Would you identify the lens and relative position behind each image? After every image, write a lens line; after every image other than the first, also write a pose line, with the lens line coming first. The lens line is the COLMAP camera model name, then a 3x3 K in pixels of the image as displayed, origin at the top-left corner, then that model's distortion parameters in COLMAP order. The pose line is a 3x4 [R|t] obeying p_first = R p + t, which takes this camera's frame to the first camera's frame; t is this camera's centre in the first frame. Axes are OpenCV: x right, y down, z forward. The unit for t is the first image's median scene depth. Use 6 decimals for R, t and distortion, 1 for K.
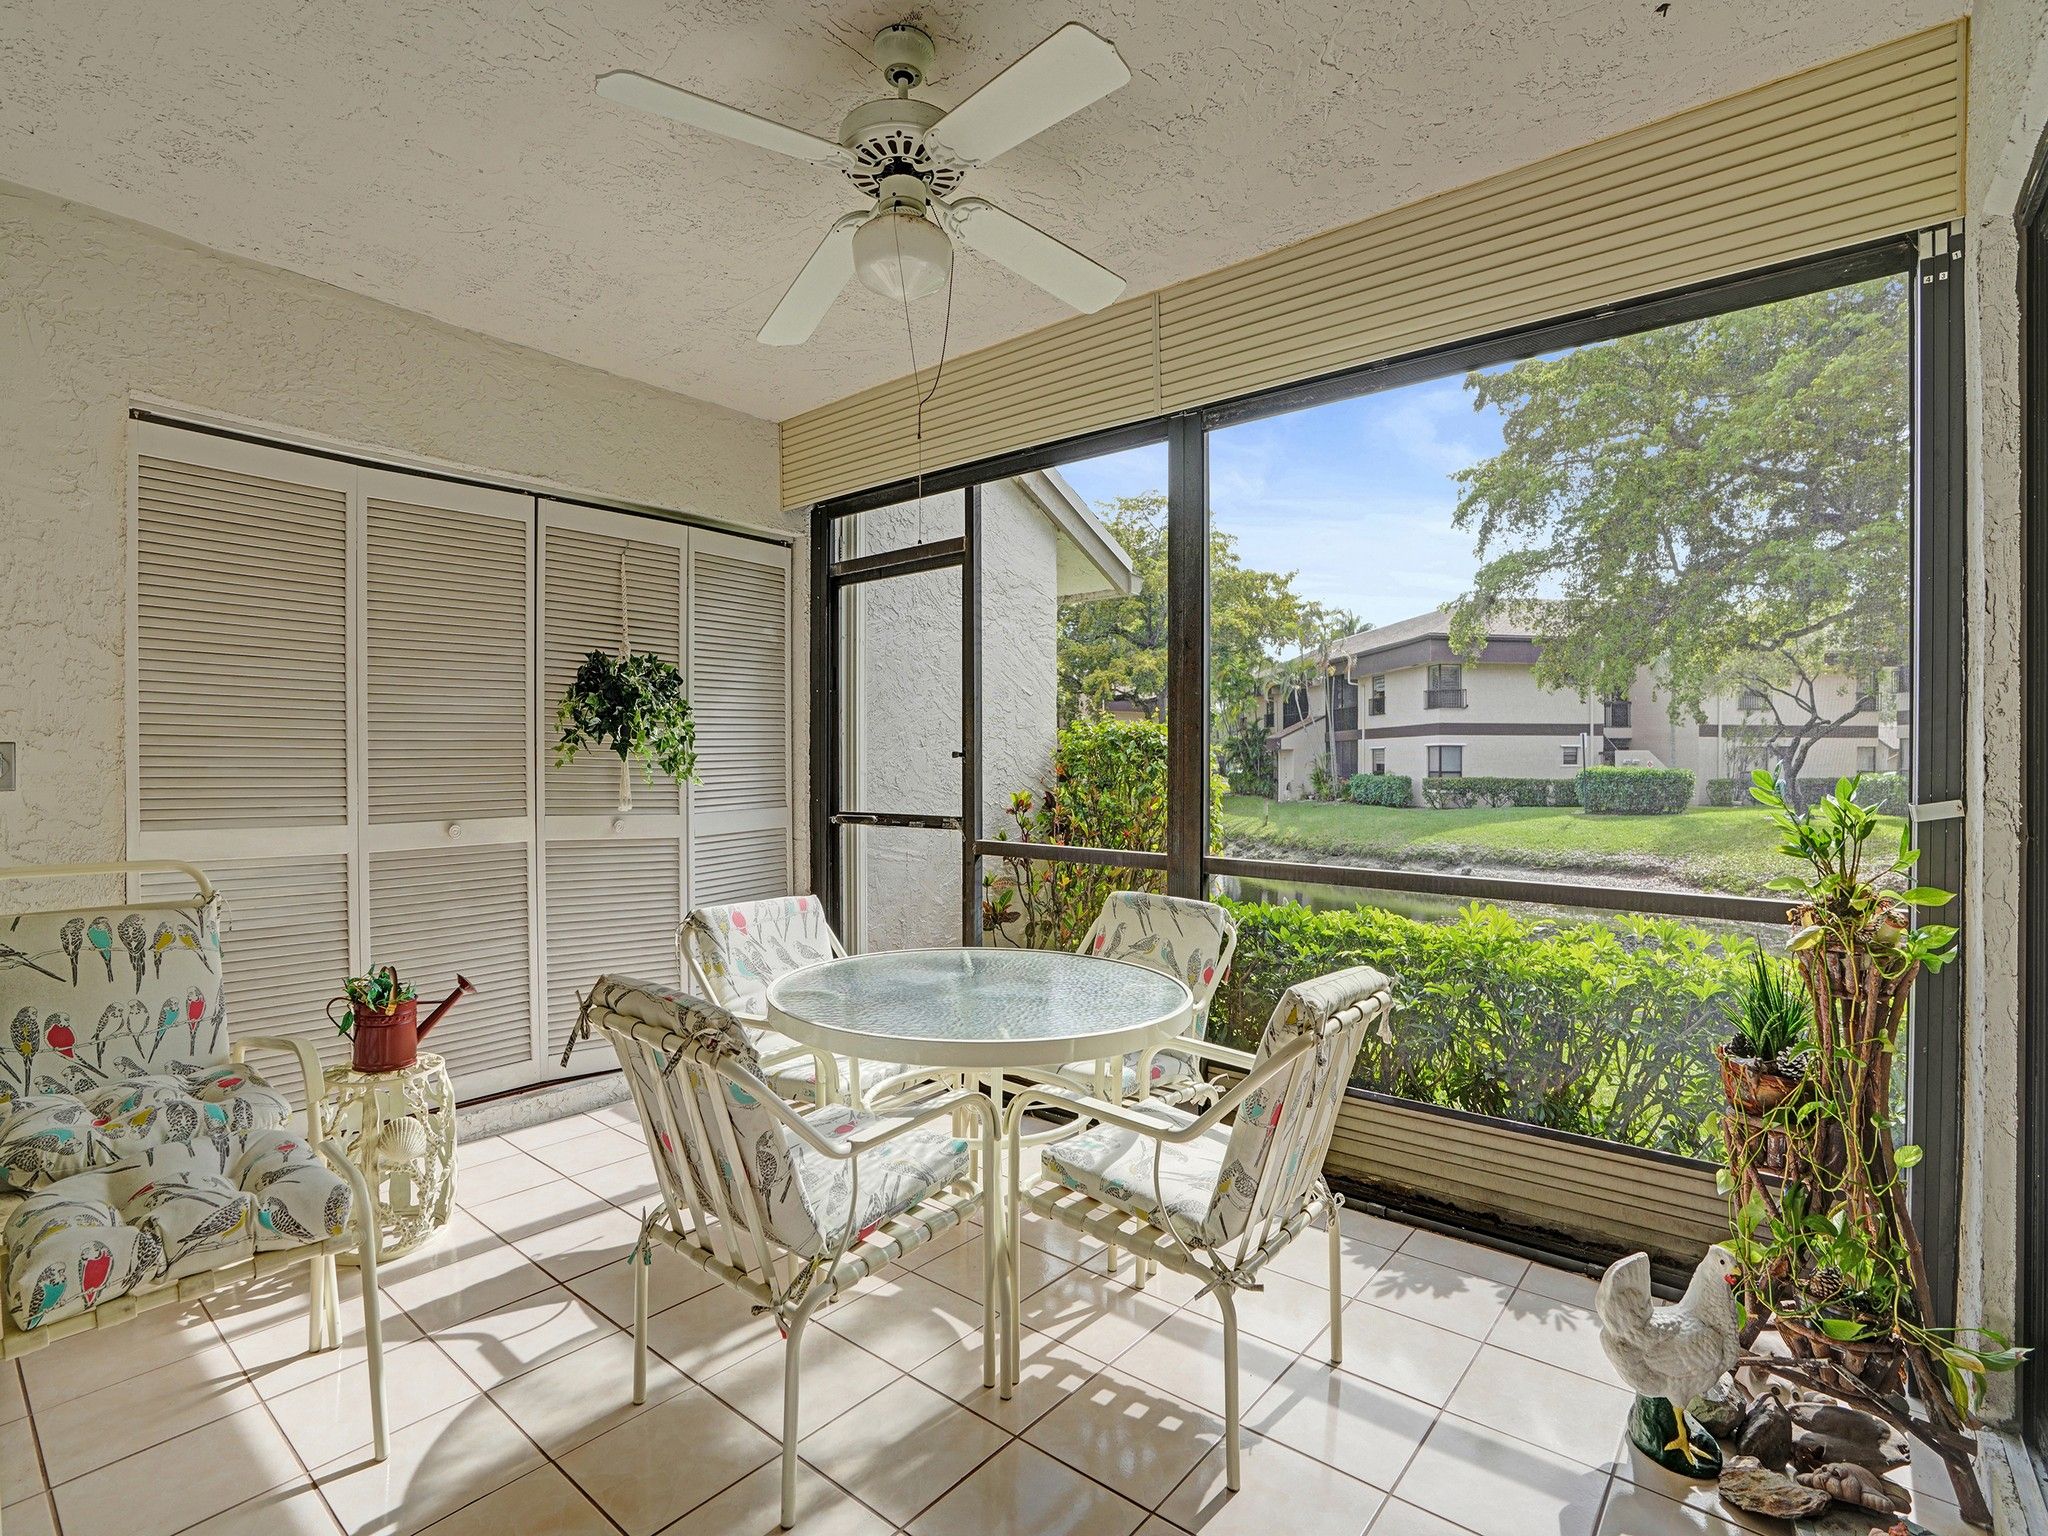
lens RADIAL K [[978.0, 0, 1030.3], [0, 978.0, 756.5], [0, 0, 1]] dist [-0.049629, 0.010584]
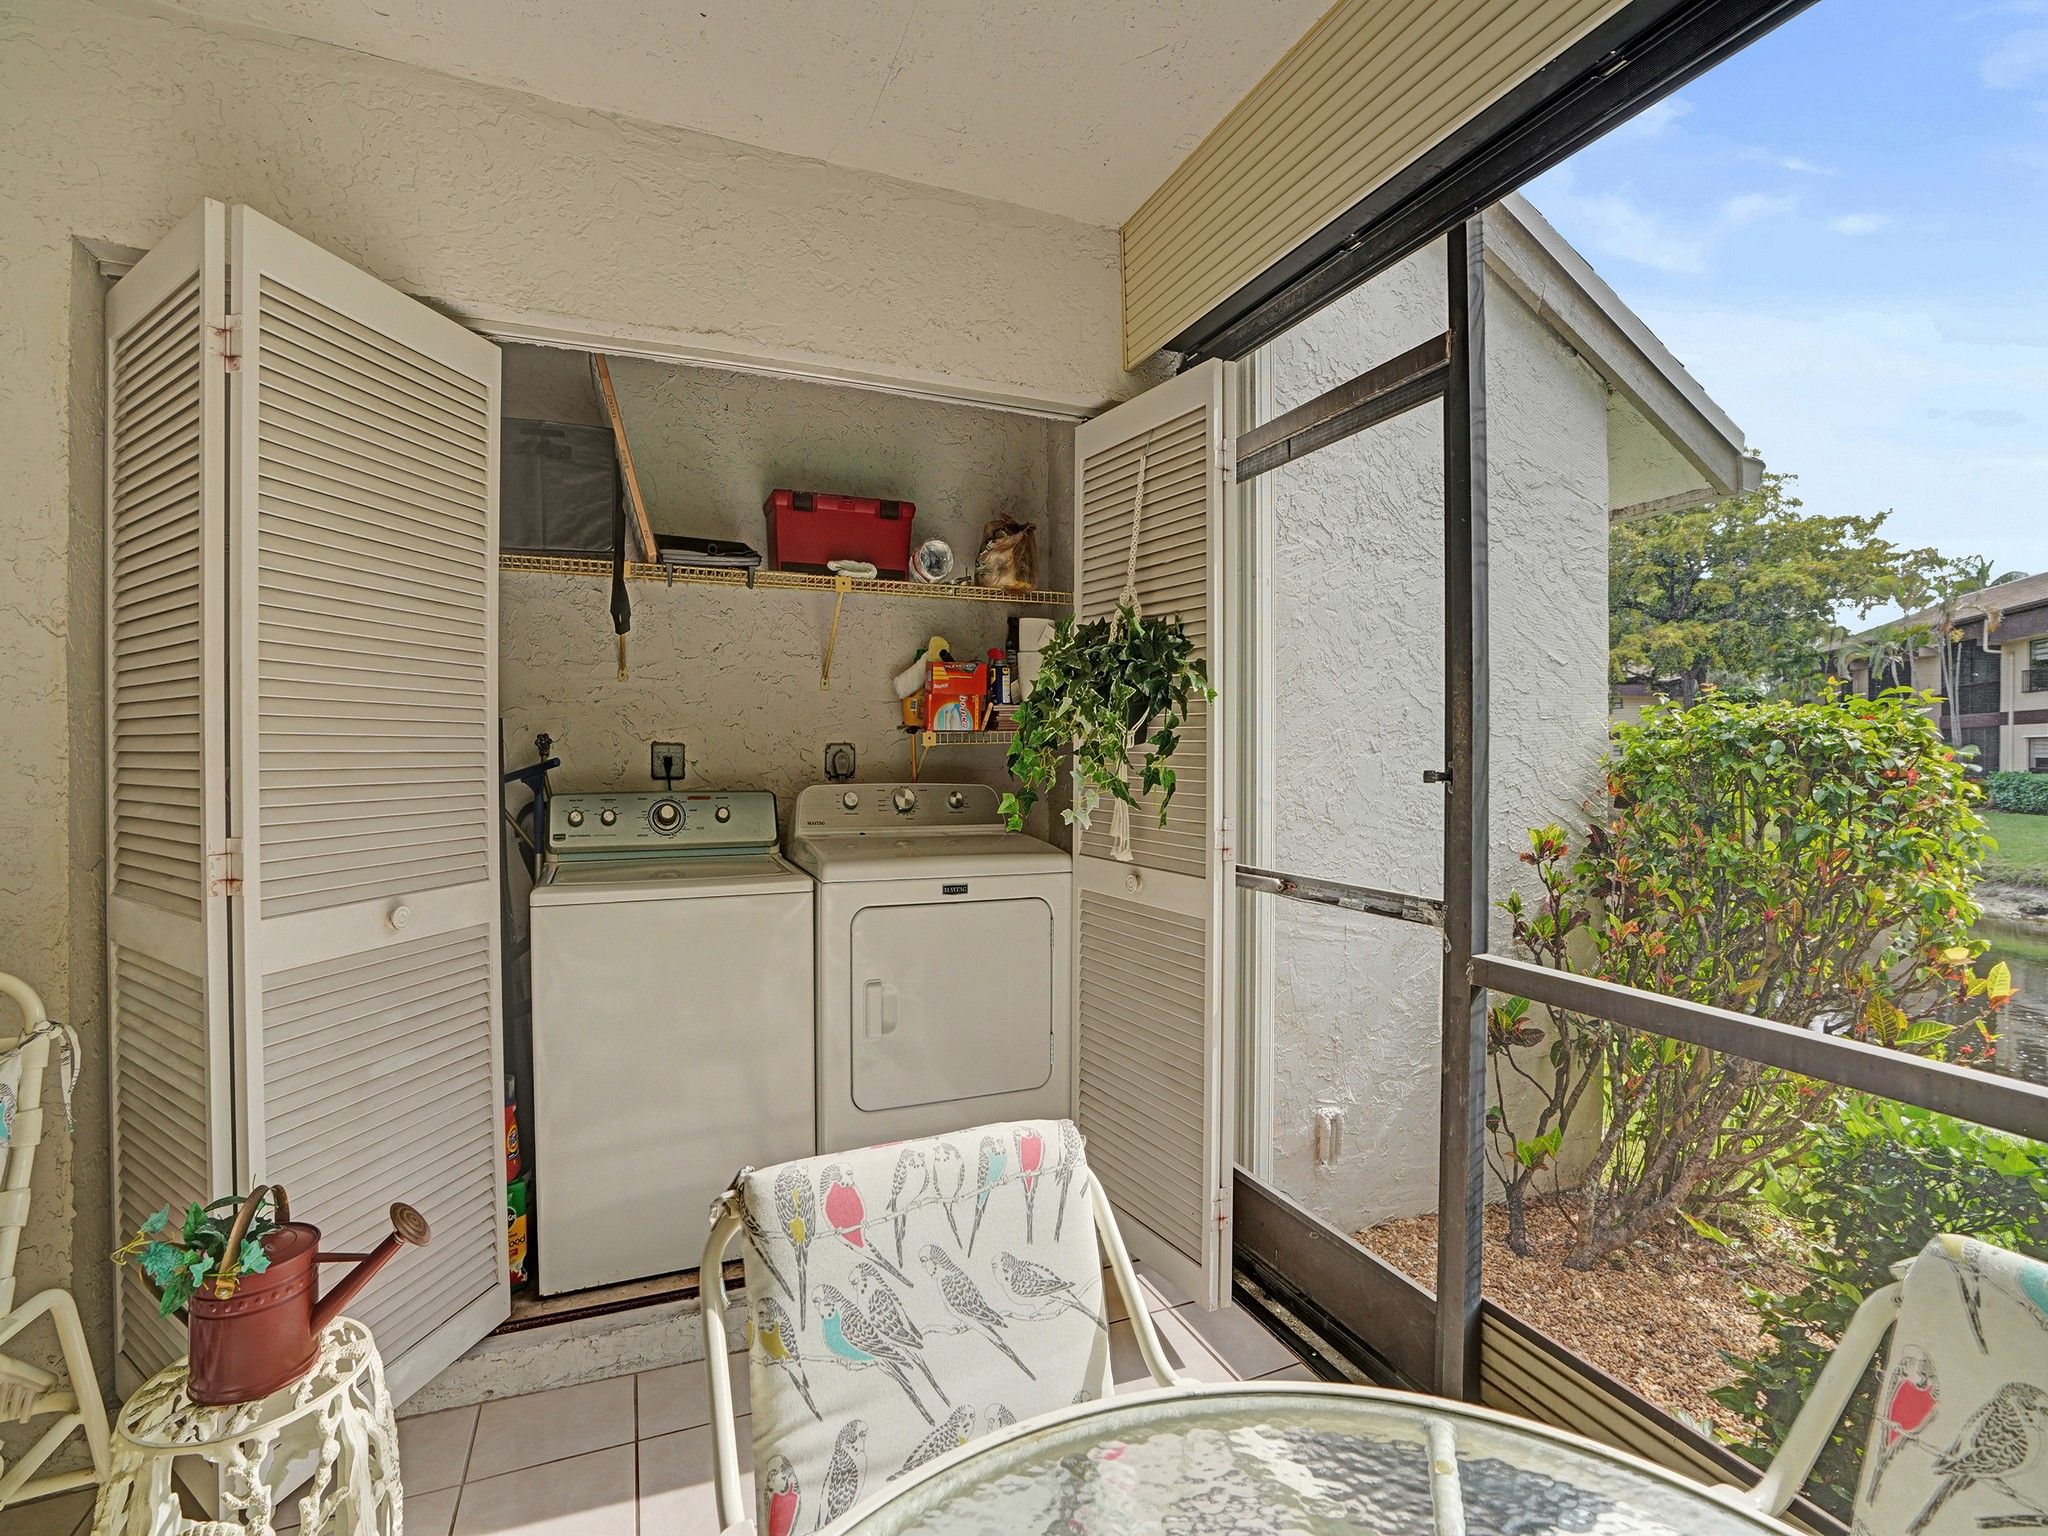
lens RADIAL K [[978.0, 0, 1025.0], [0, 978.0, 763.2], [0, 0, 1]] dist [-0.049629, 0.010584]
pose [[0.888845, 0.005879, -0.458170, -0.026026], [0.001407, 0.999878, 0.015560, -0.013026], [0.458206, -0.014475, 0.888728, 0.365393]]
